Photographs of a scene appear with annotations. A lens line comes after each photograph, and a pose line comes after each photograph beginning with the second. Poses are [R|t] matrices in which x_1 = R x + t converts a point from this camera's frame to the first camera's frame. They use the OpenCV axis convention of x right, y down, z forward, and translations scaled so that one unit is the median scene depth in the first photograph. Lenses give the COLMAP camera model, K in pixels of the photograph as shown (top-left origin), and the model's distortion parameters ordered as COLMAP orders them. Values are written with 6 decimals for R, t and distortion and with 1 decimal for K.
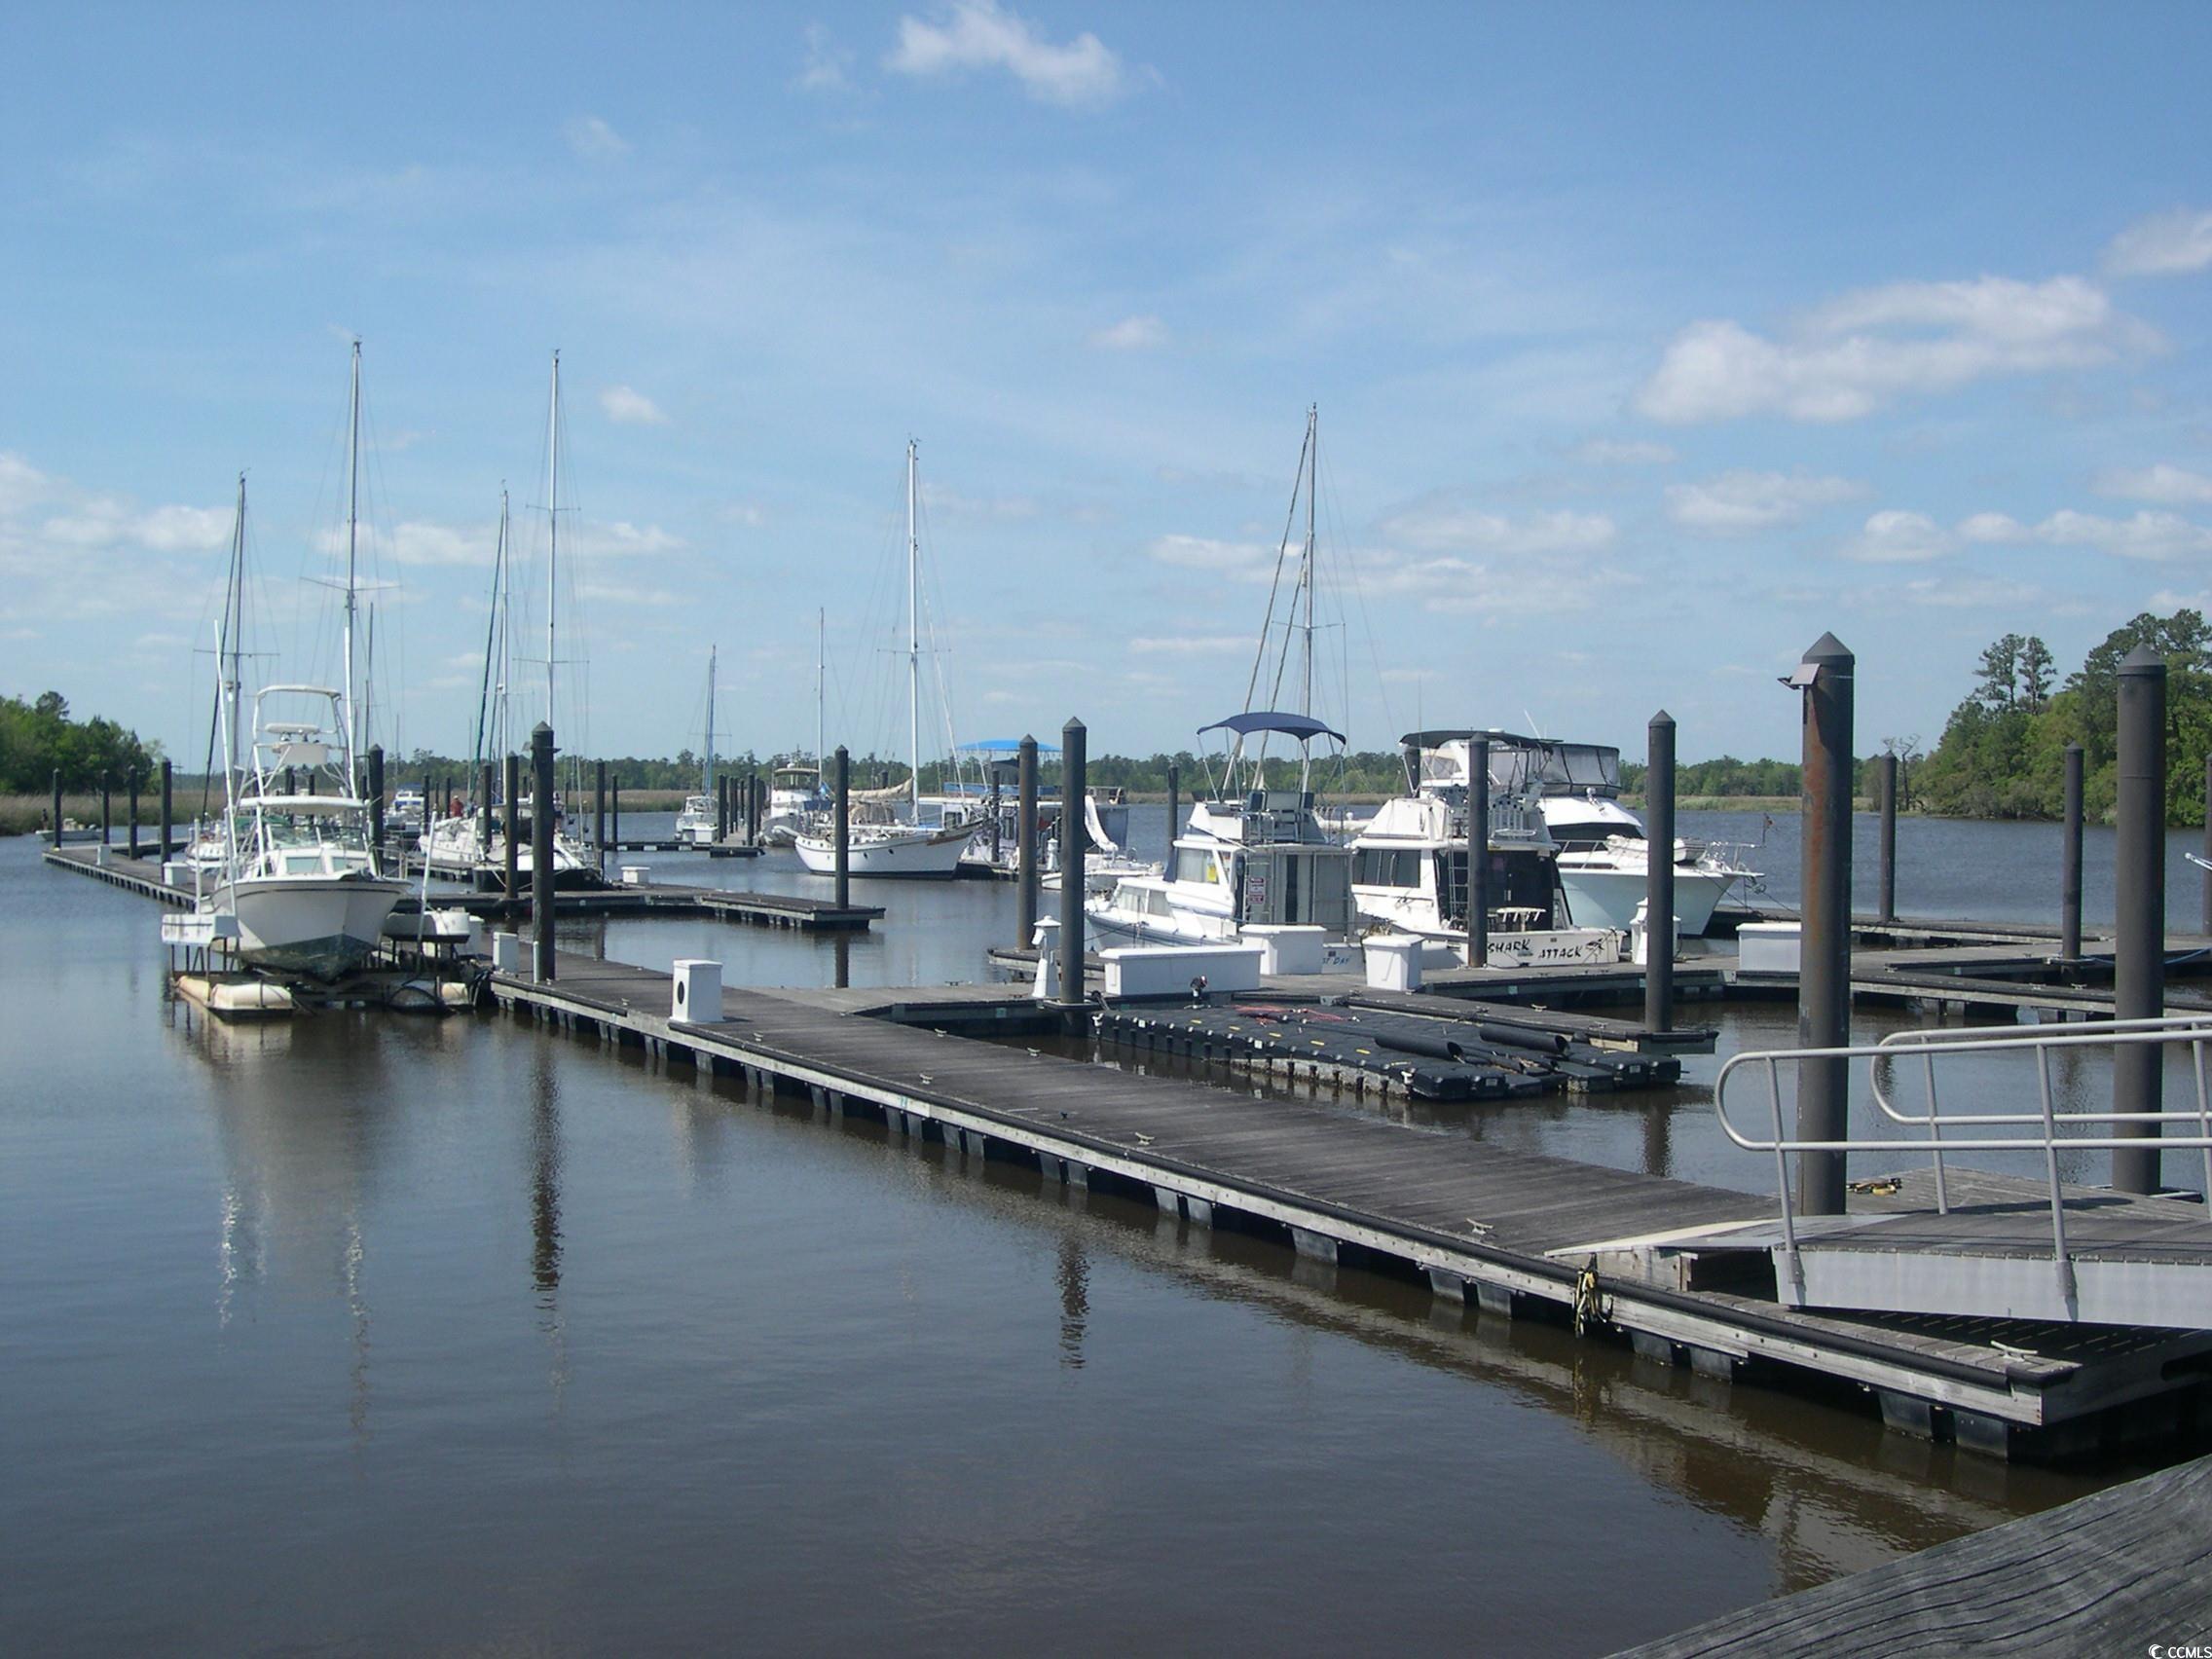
lens RADIAL K [[2507.4, 0, 1103.1], [0, 2507.4, 825.2], [0, 0, 1]] dist [-0.130553, 0.000000]
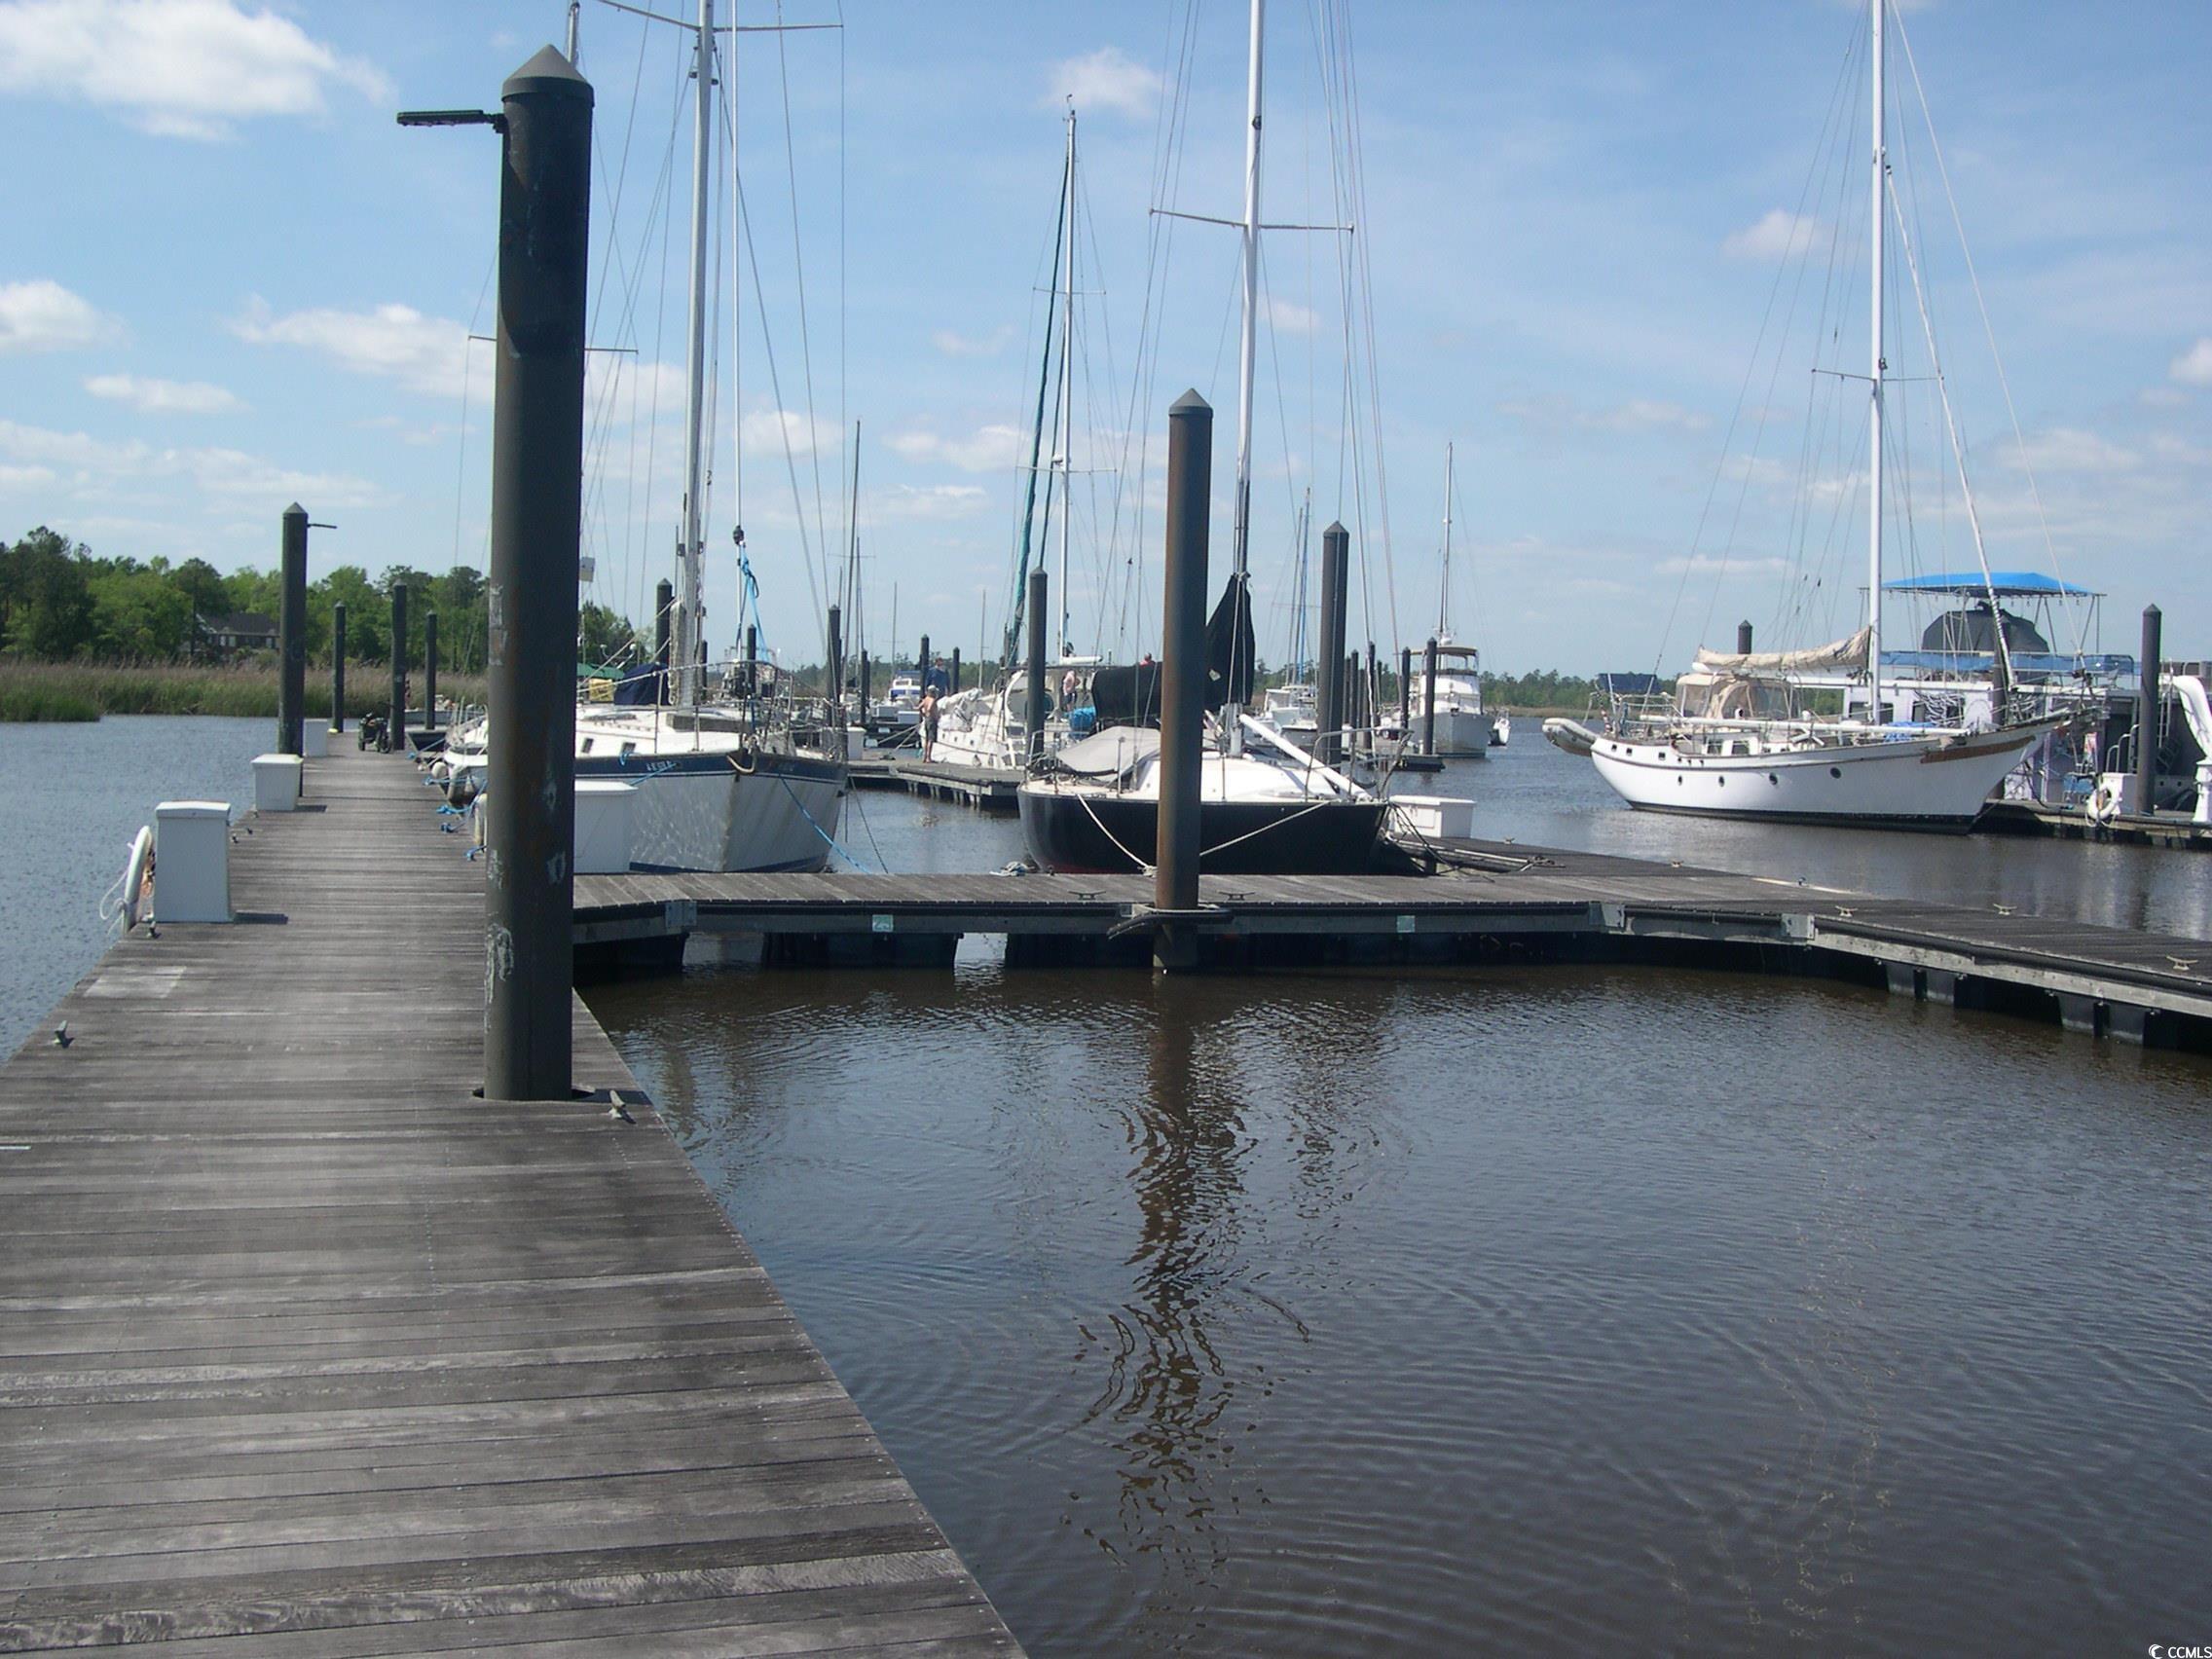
lens RADIAL K [[2507.4, 0, 1123.6], [0, 2507.4, 840.2], [0, 0, 1]] dist [-0.130553, 0.000000]
pose [[0.981397, 0.034233, -0.188913, -0.130976], [-0.026729, 0.998755, 0.042127, 0.006875], [0.190120, -0.036294, 0.981090, 0.497286]]
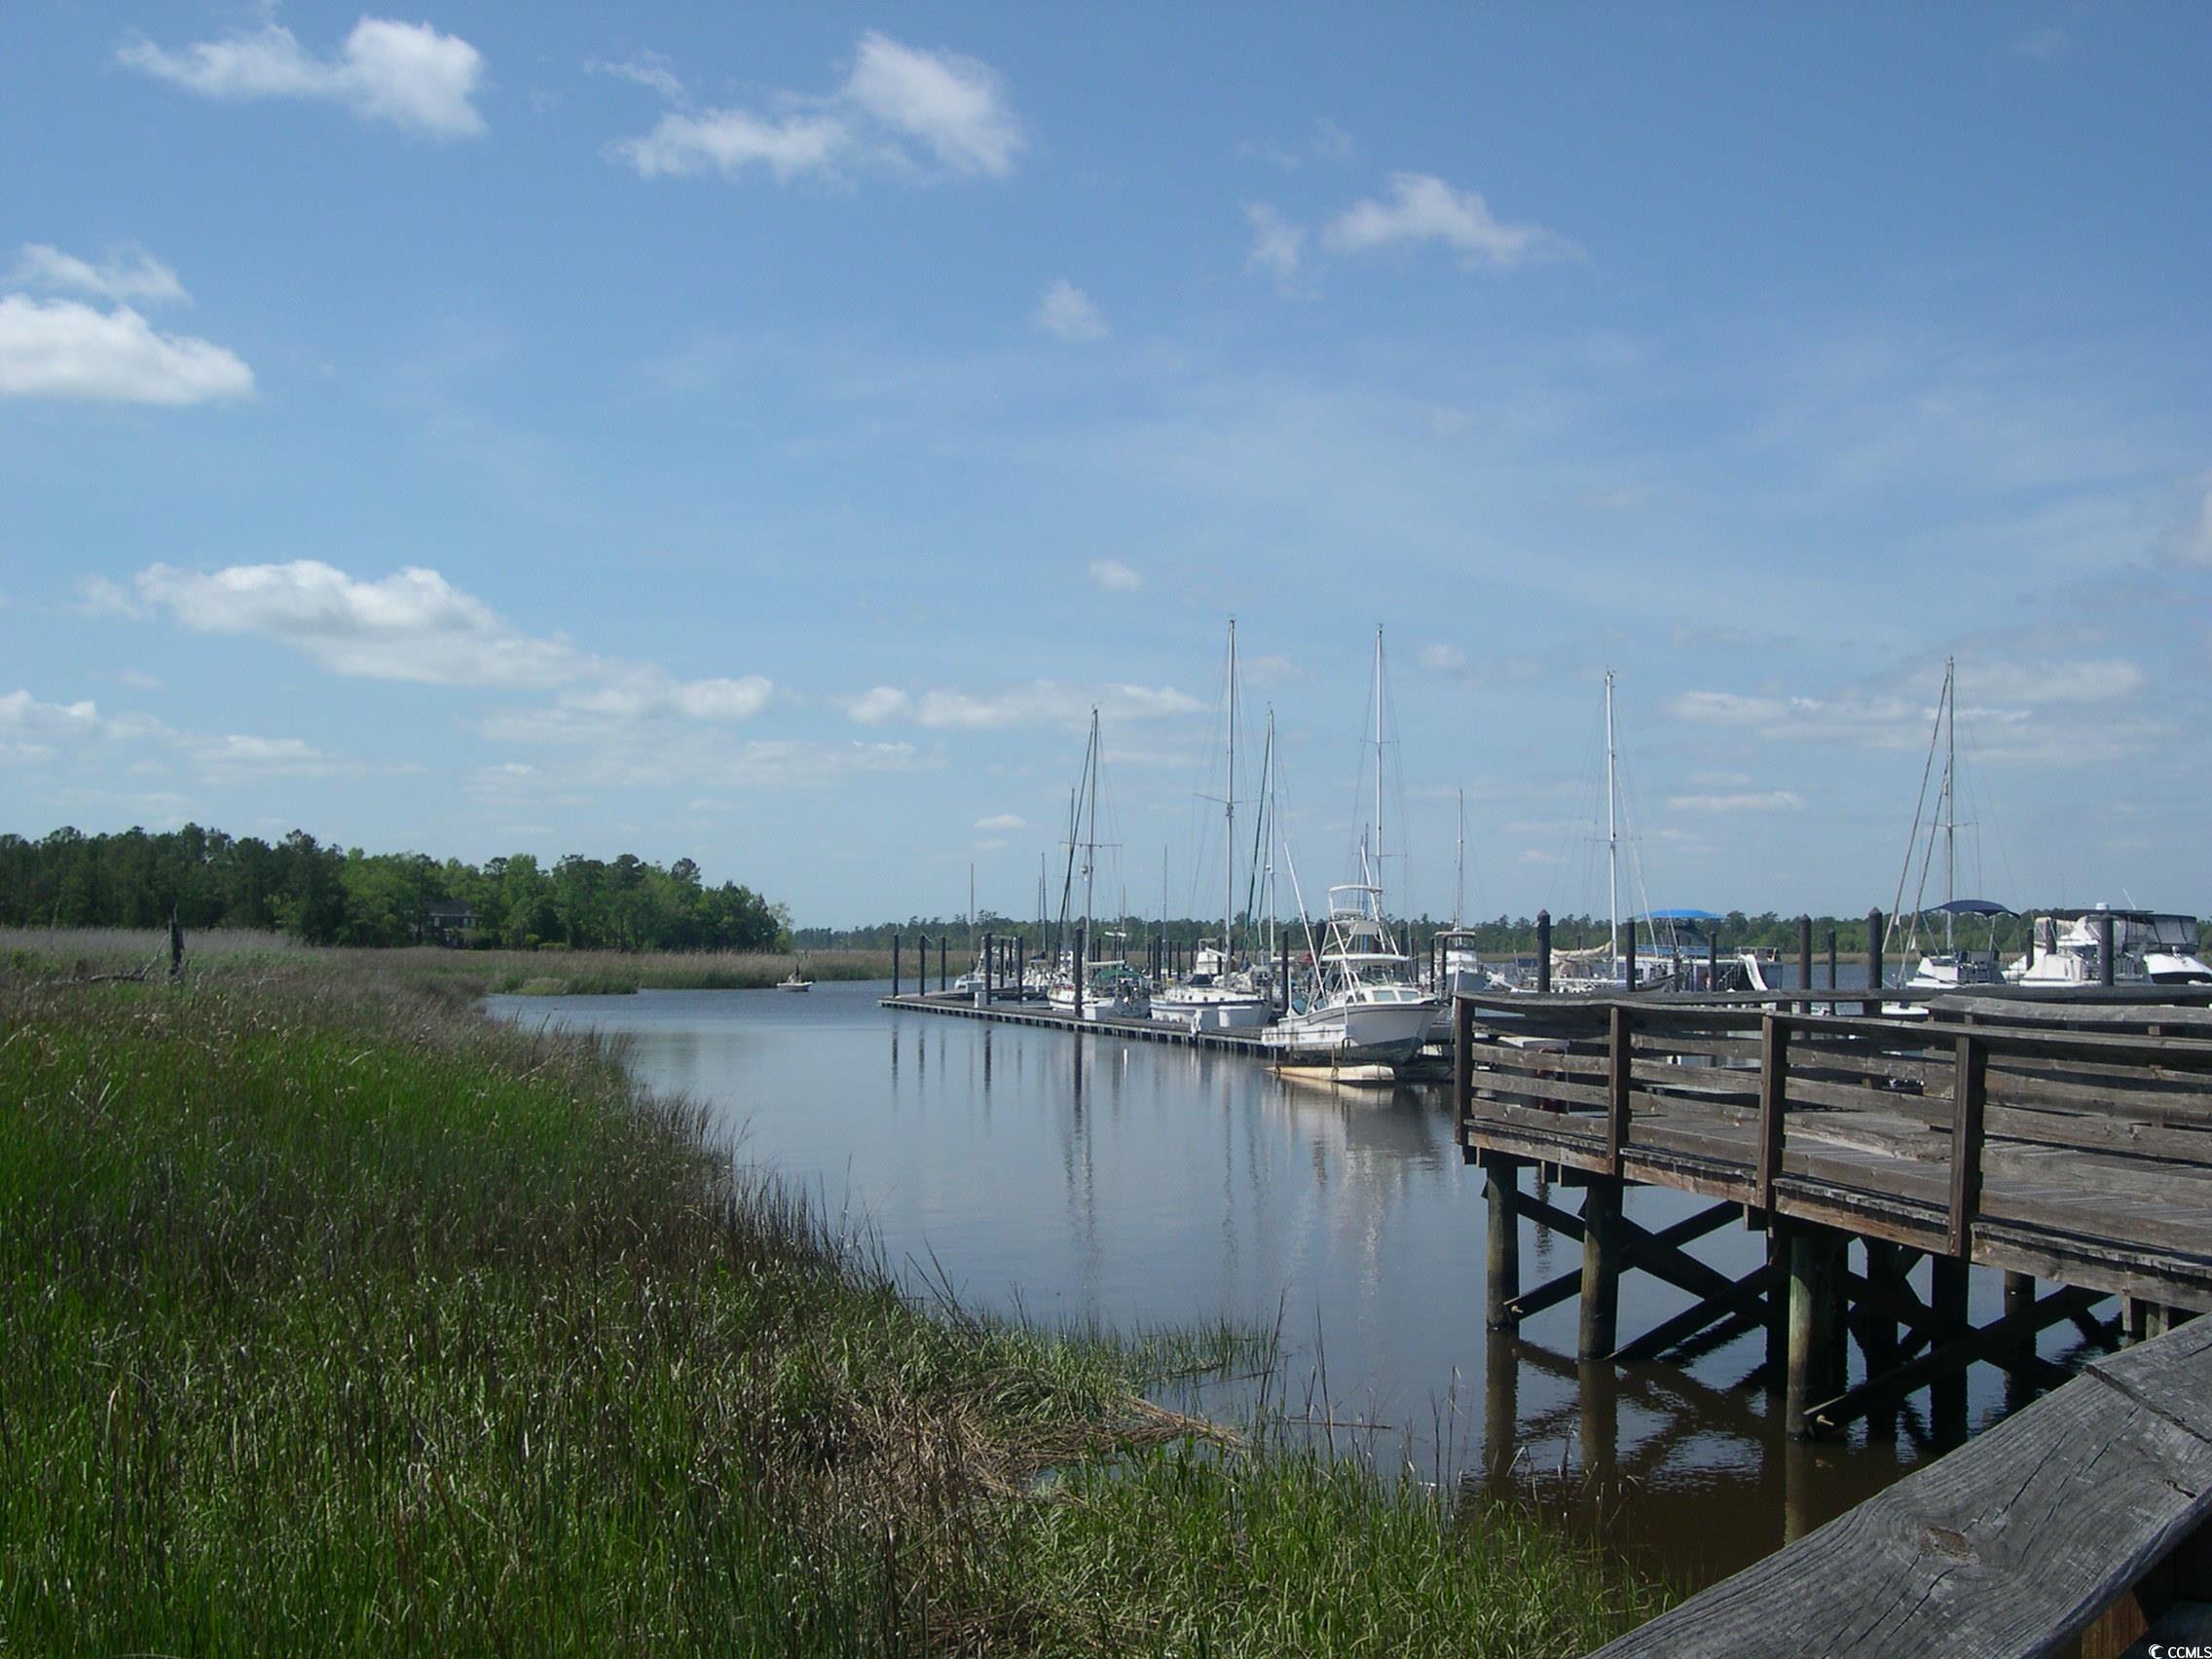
lens RADIAL K [[2507.4, 0, 1108.4], [0, 2507.4, 829.2], [0, 0, 1]] dist [-0.130553, 0.000000]
pose [[0.978644, -0.008918, -0.205370, -0.067796], [-0.003876, 0.998080, -0.061812, 0.003932], [0.205527, 0.061287, 0.976731, -0.289753]]
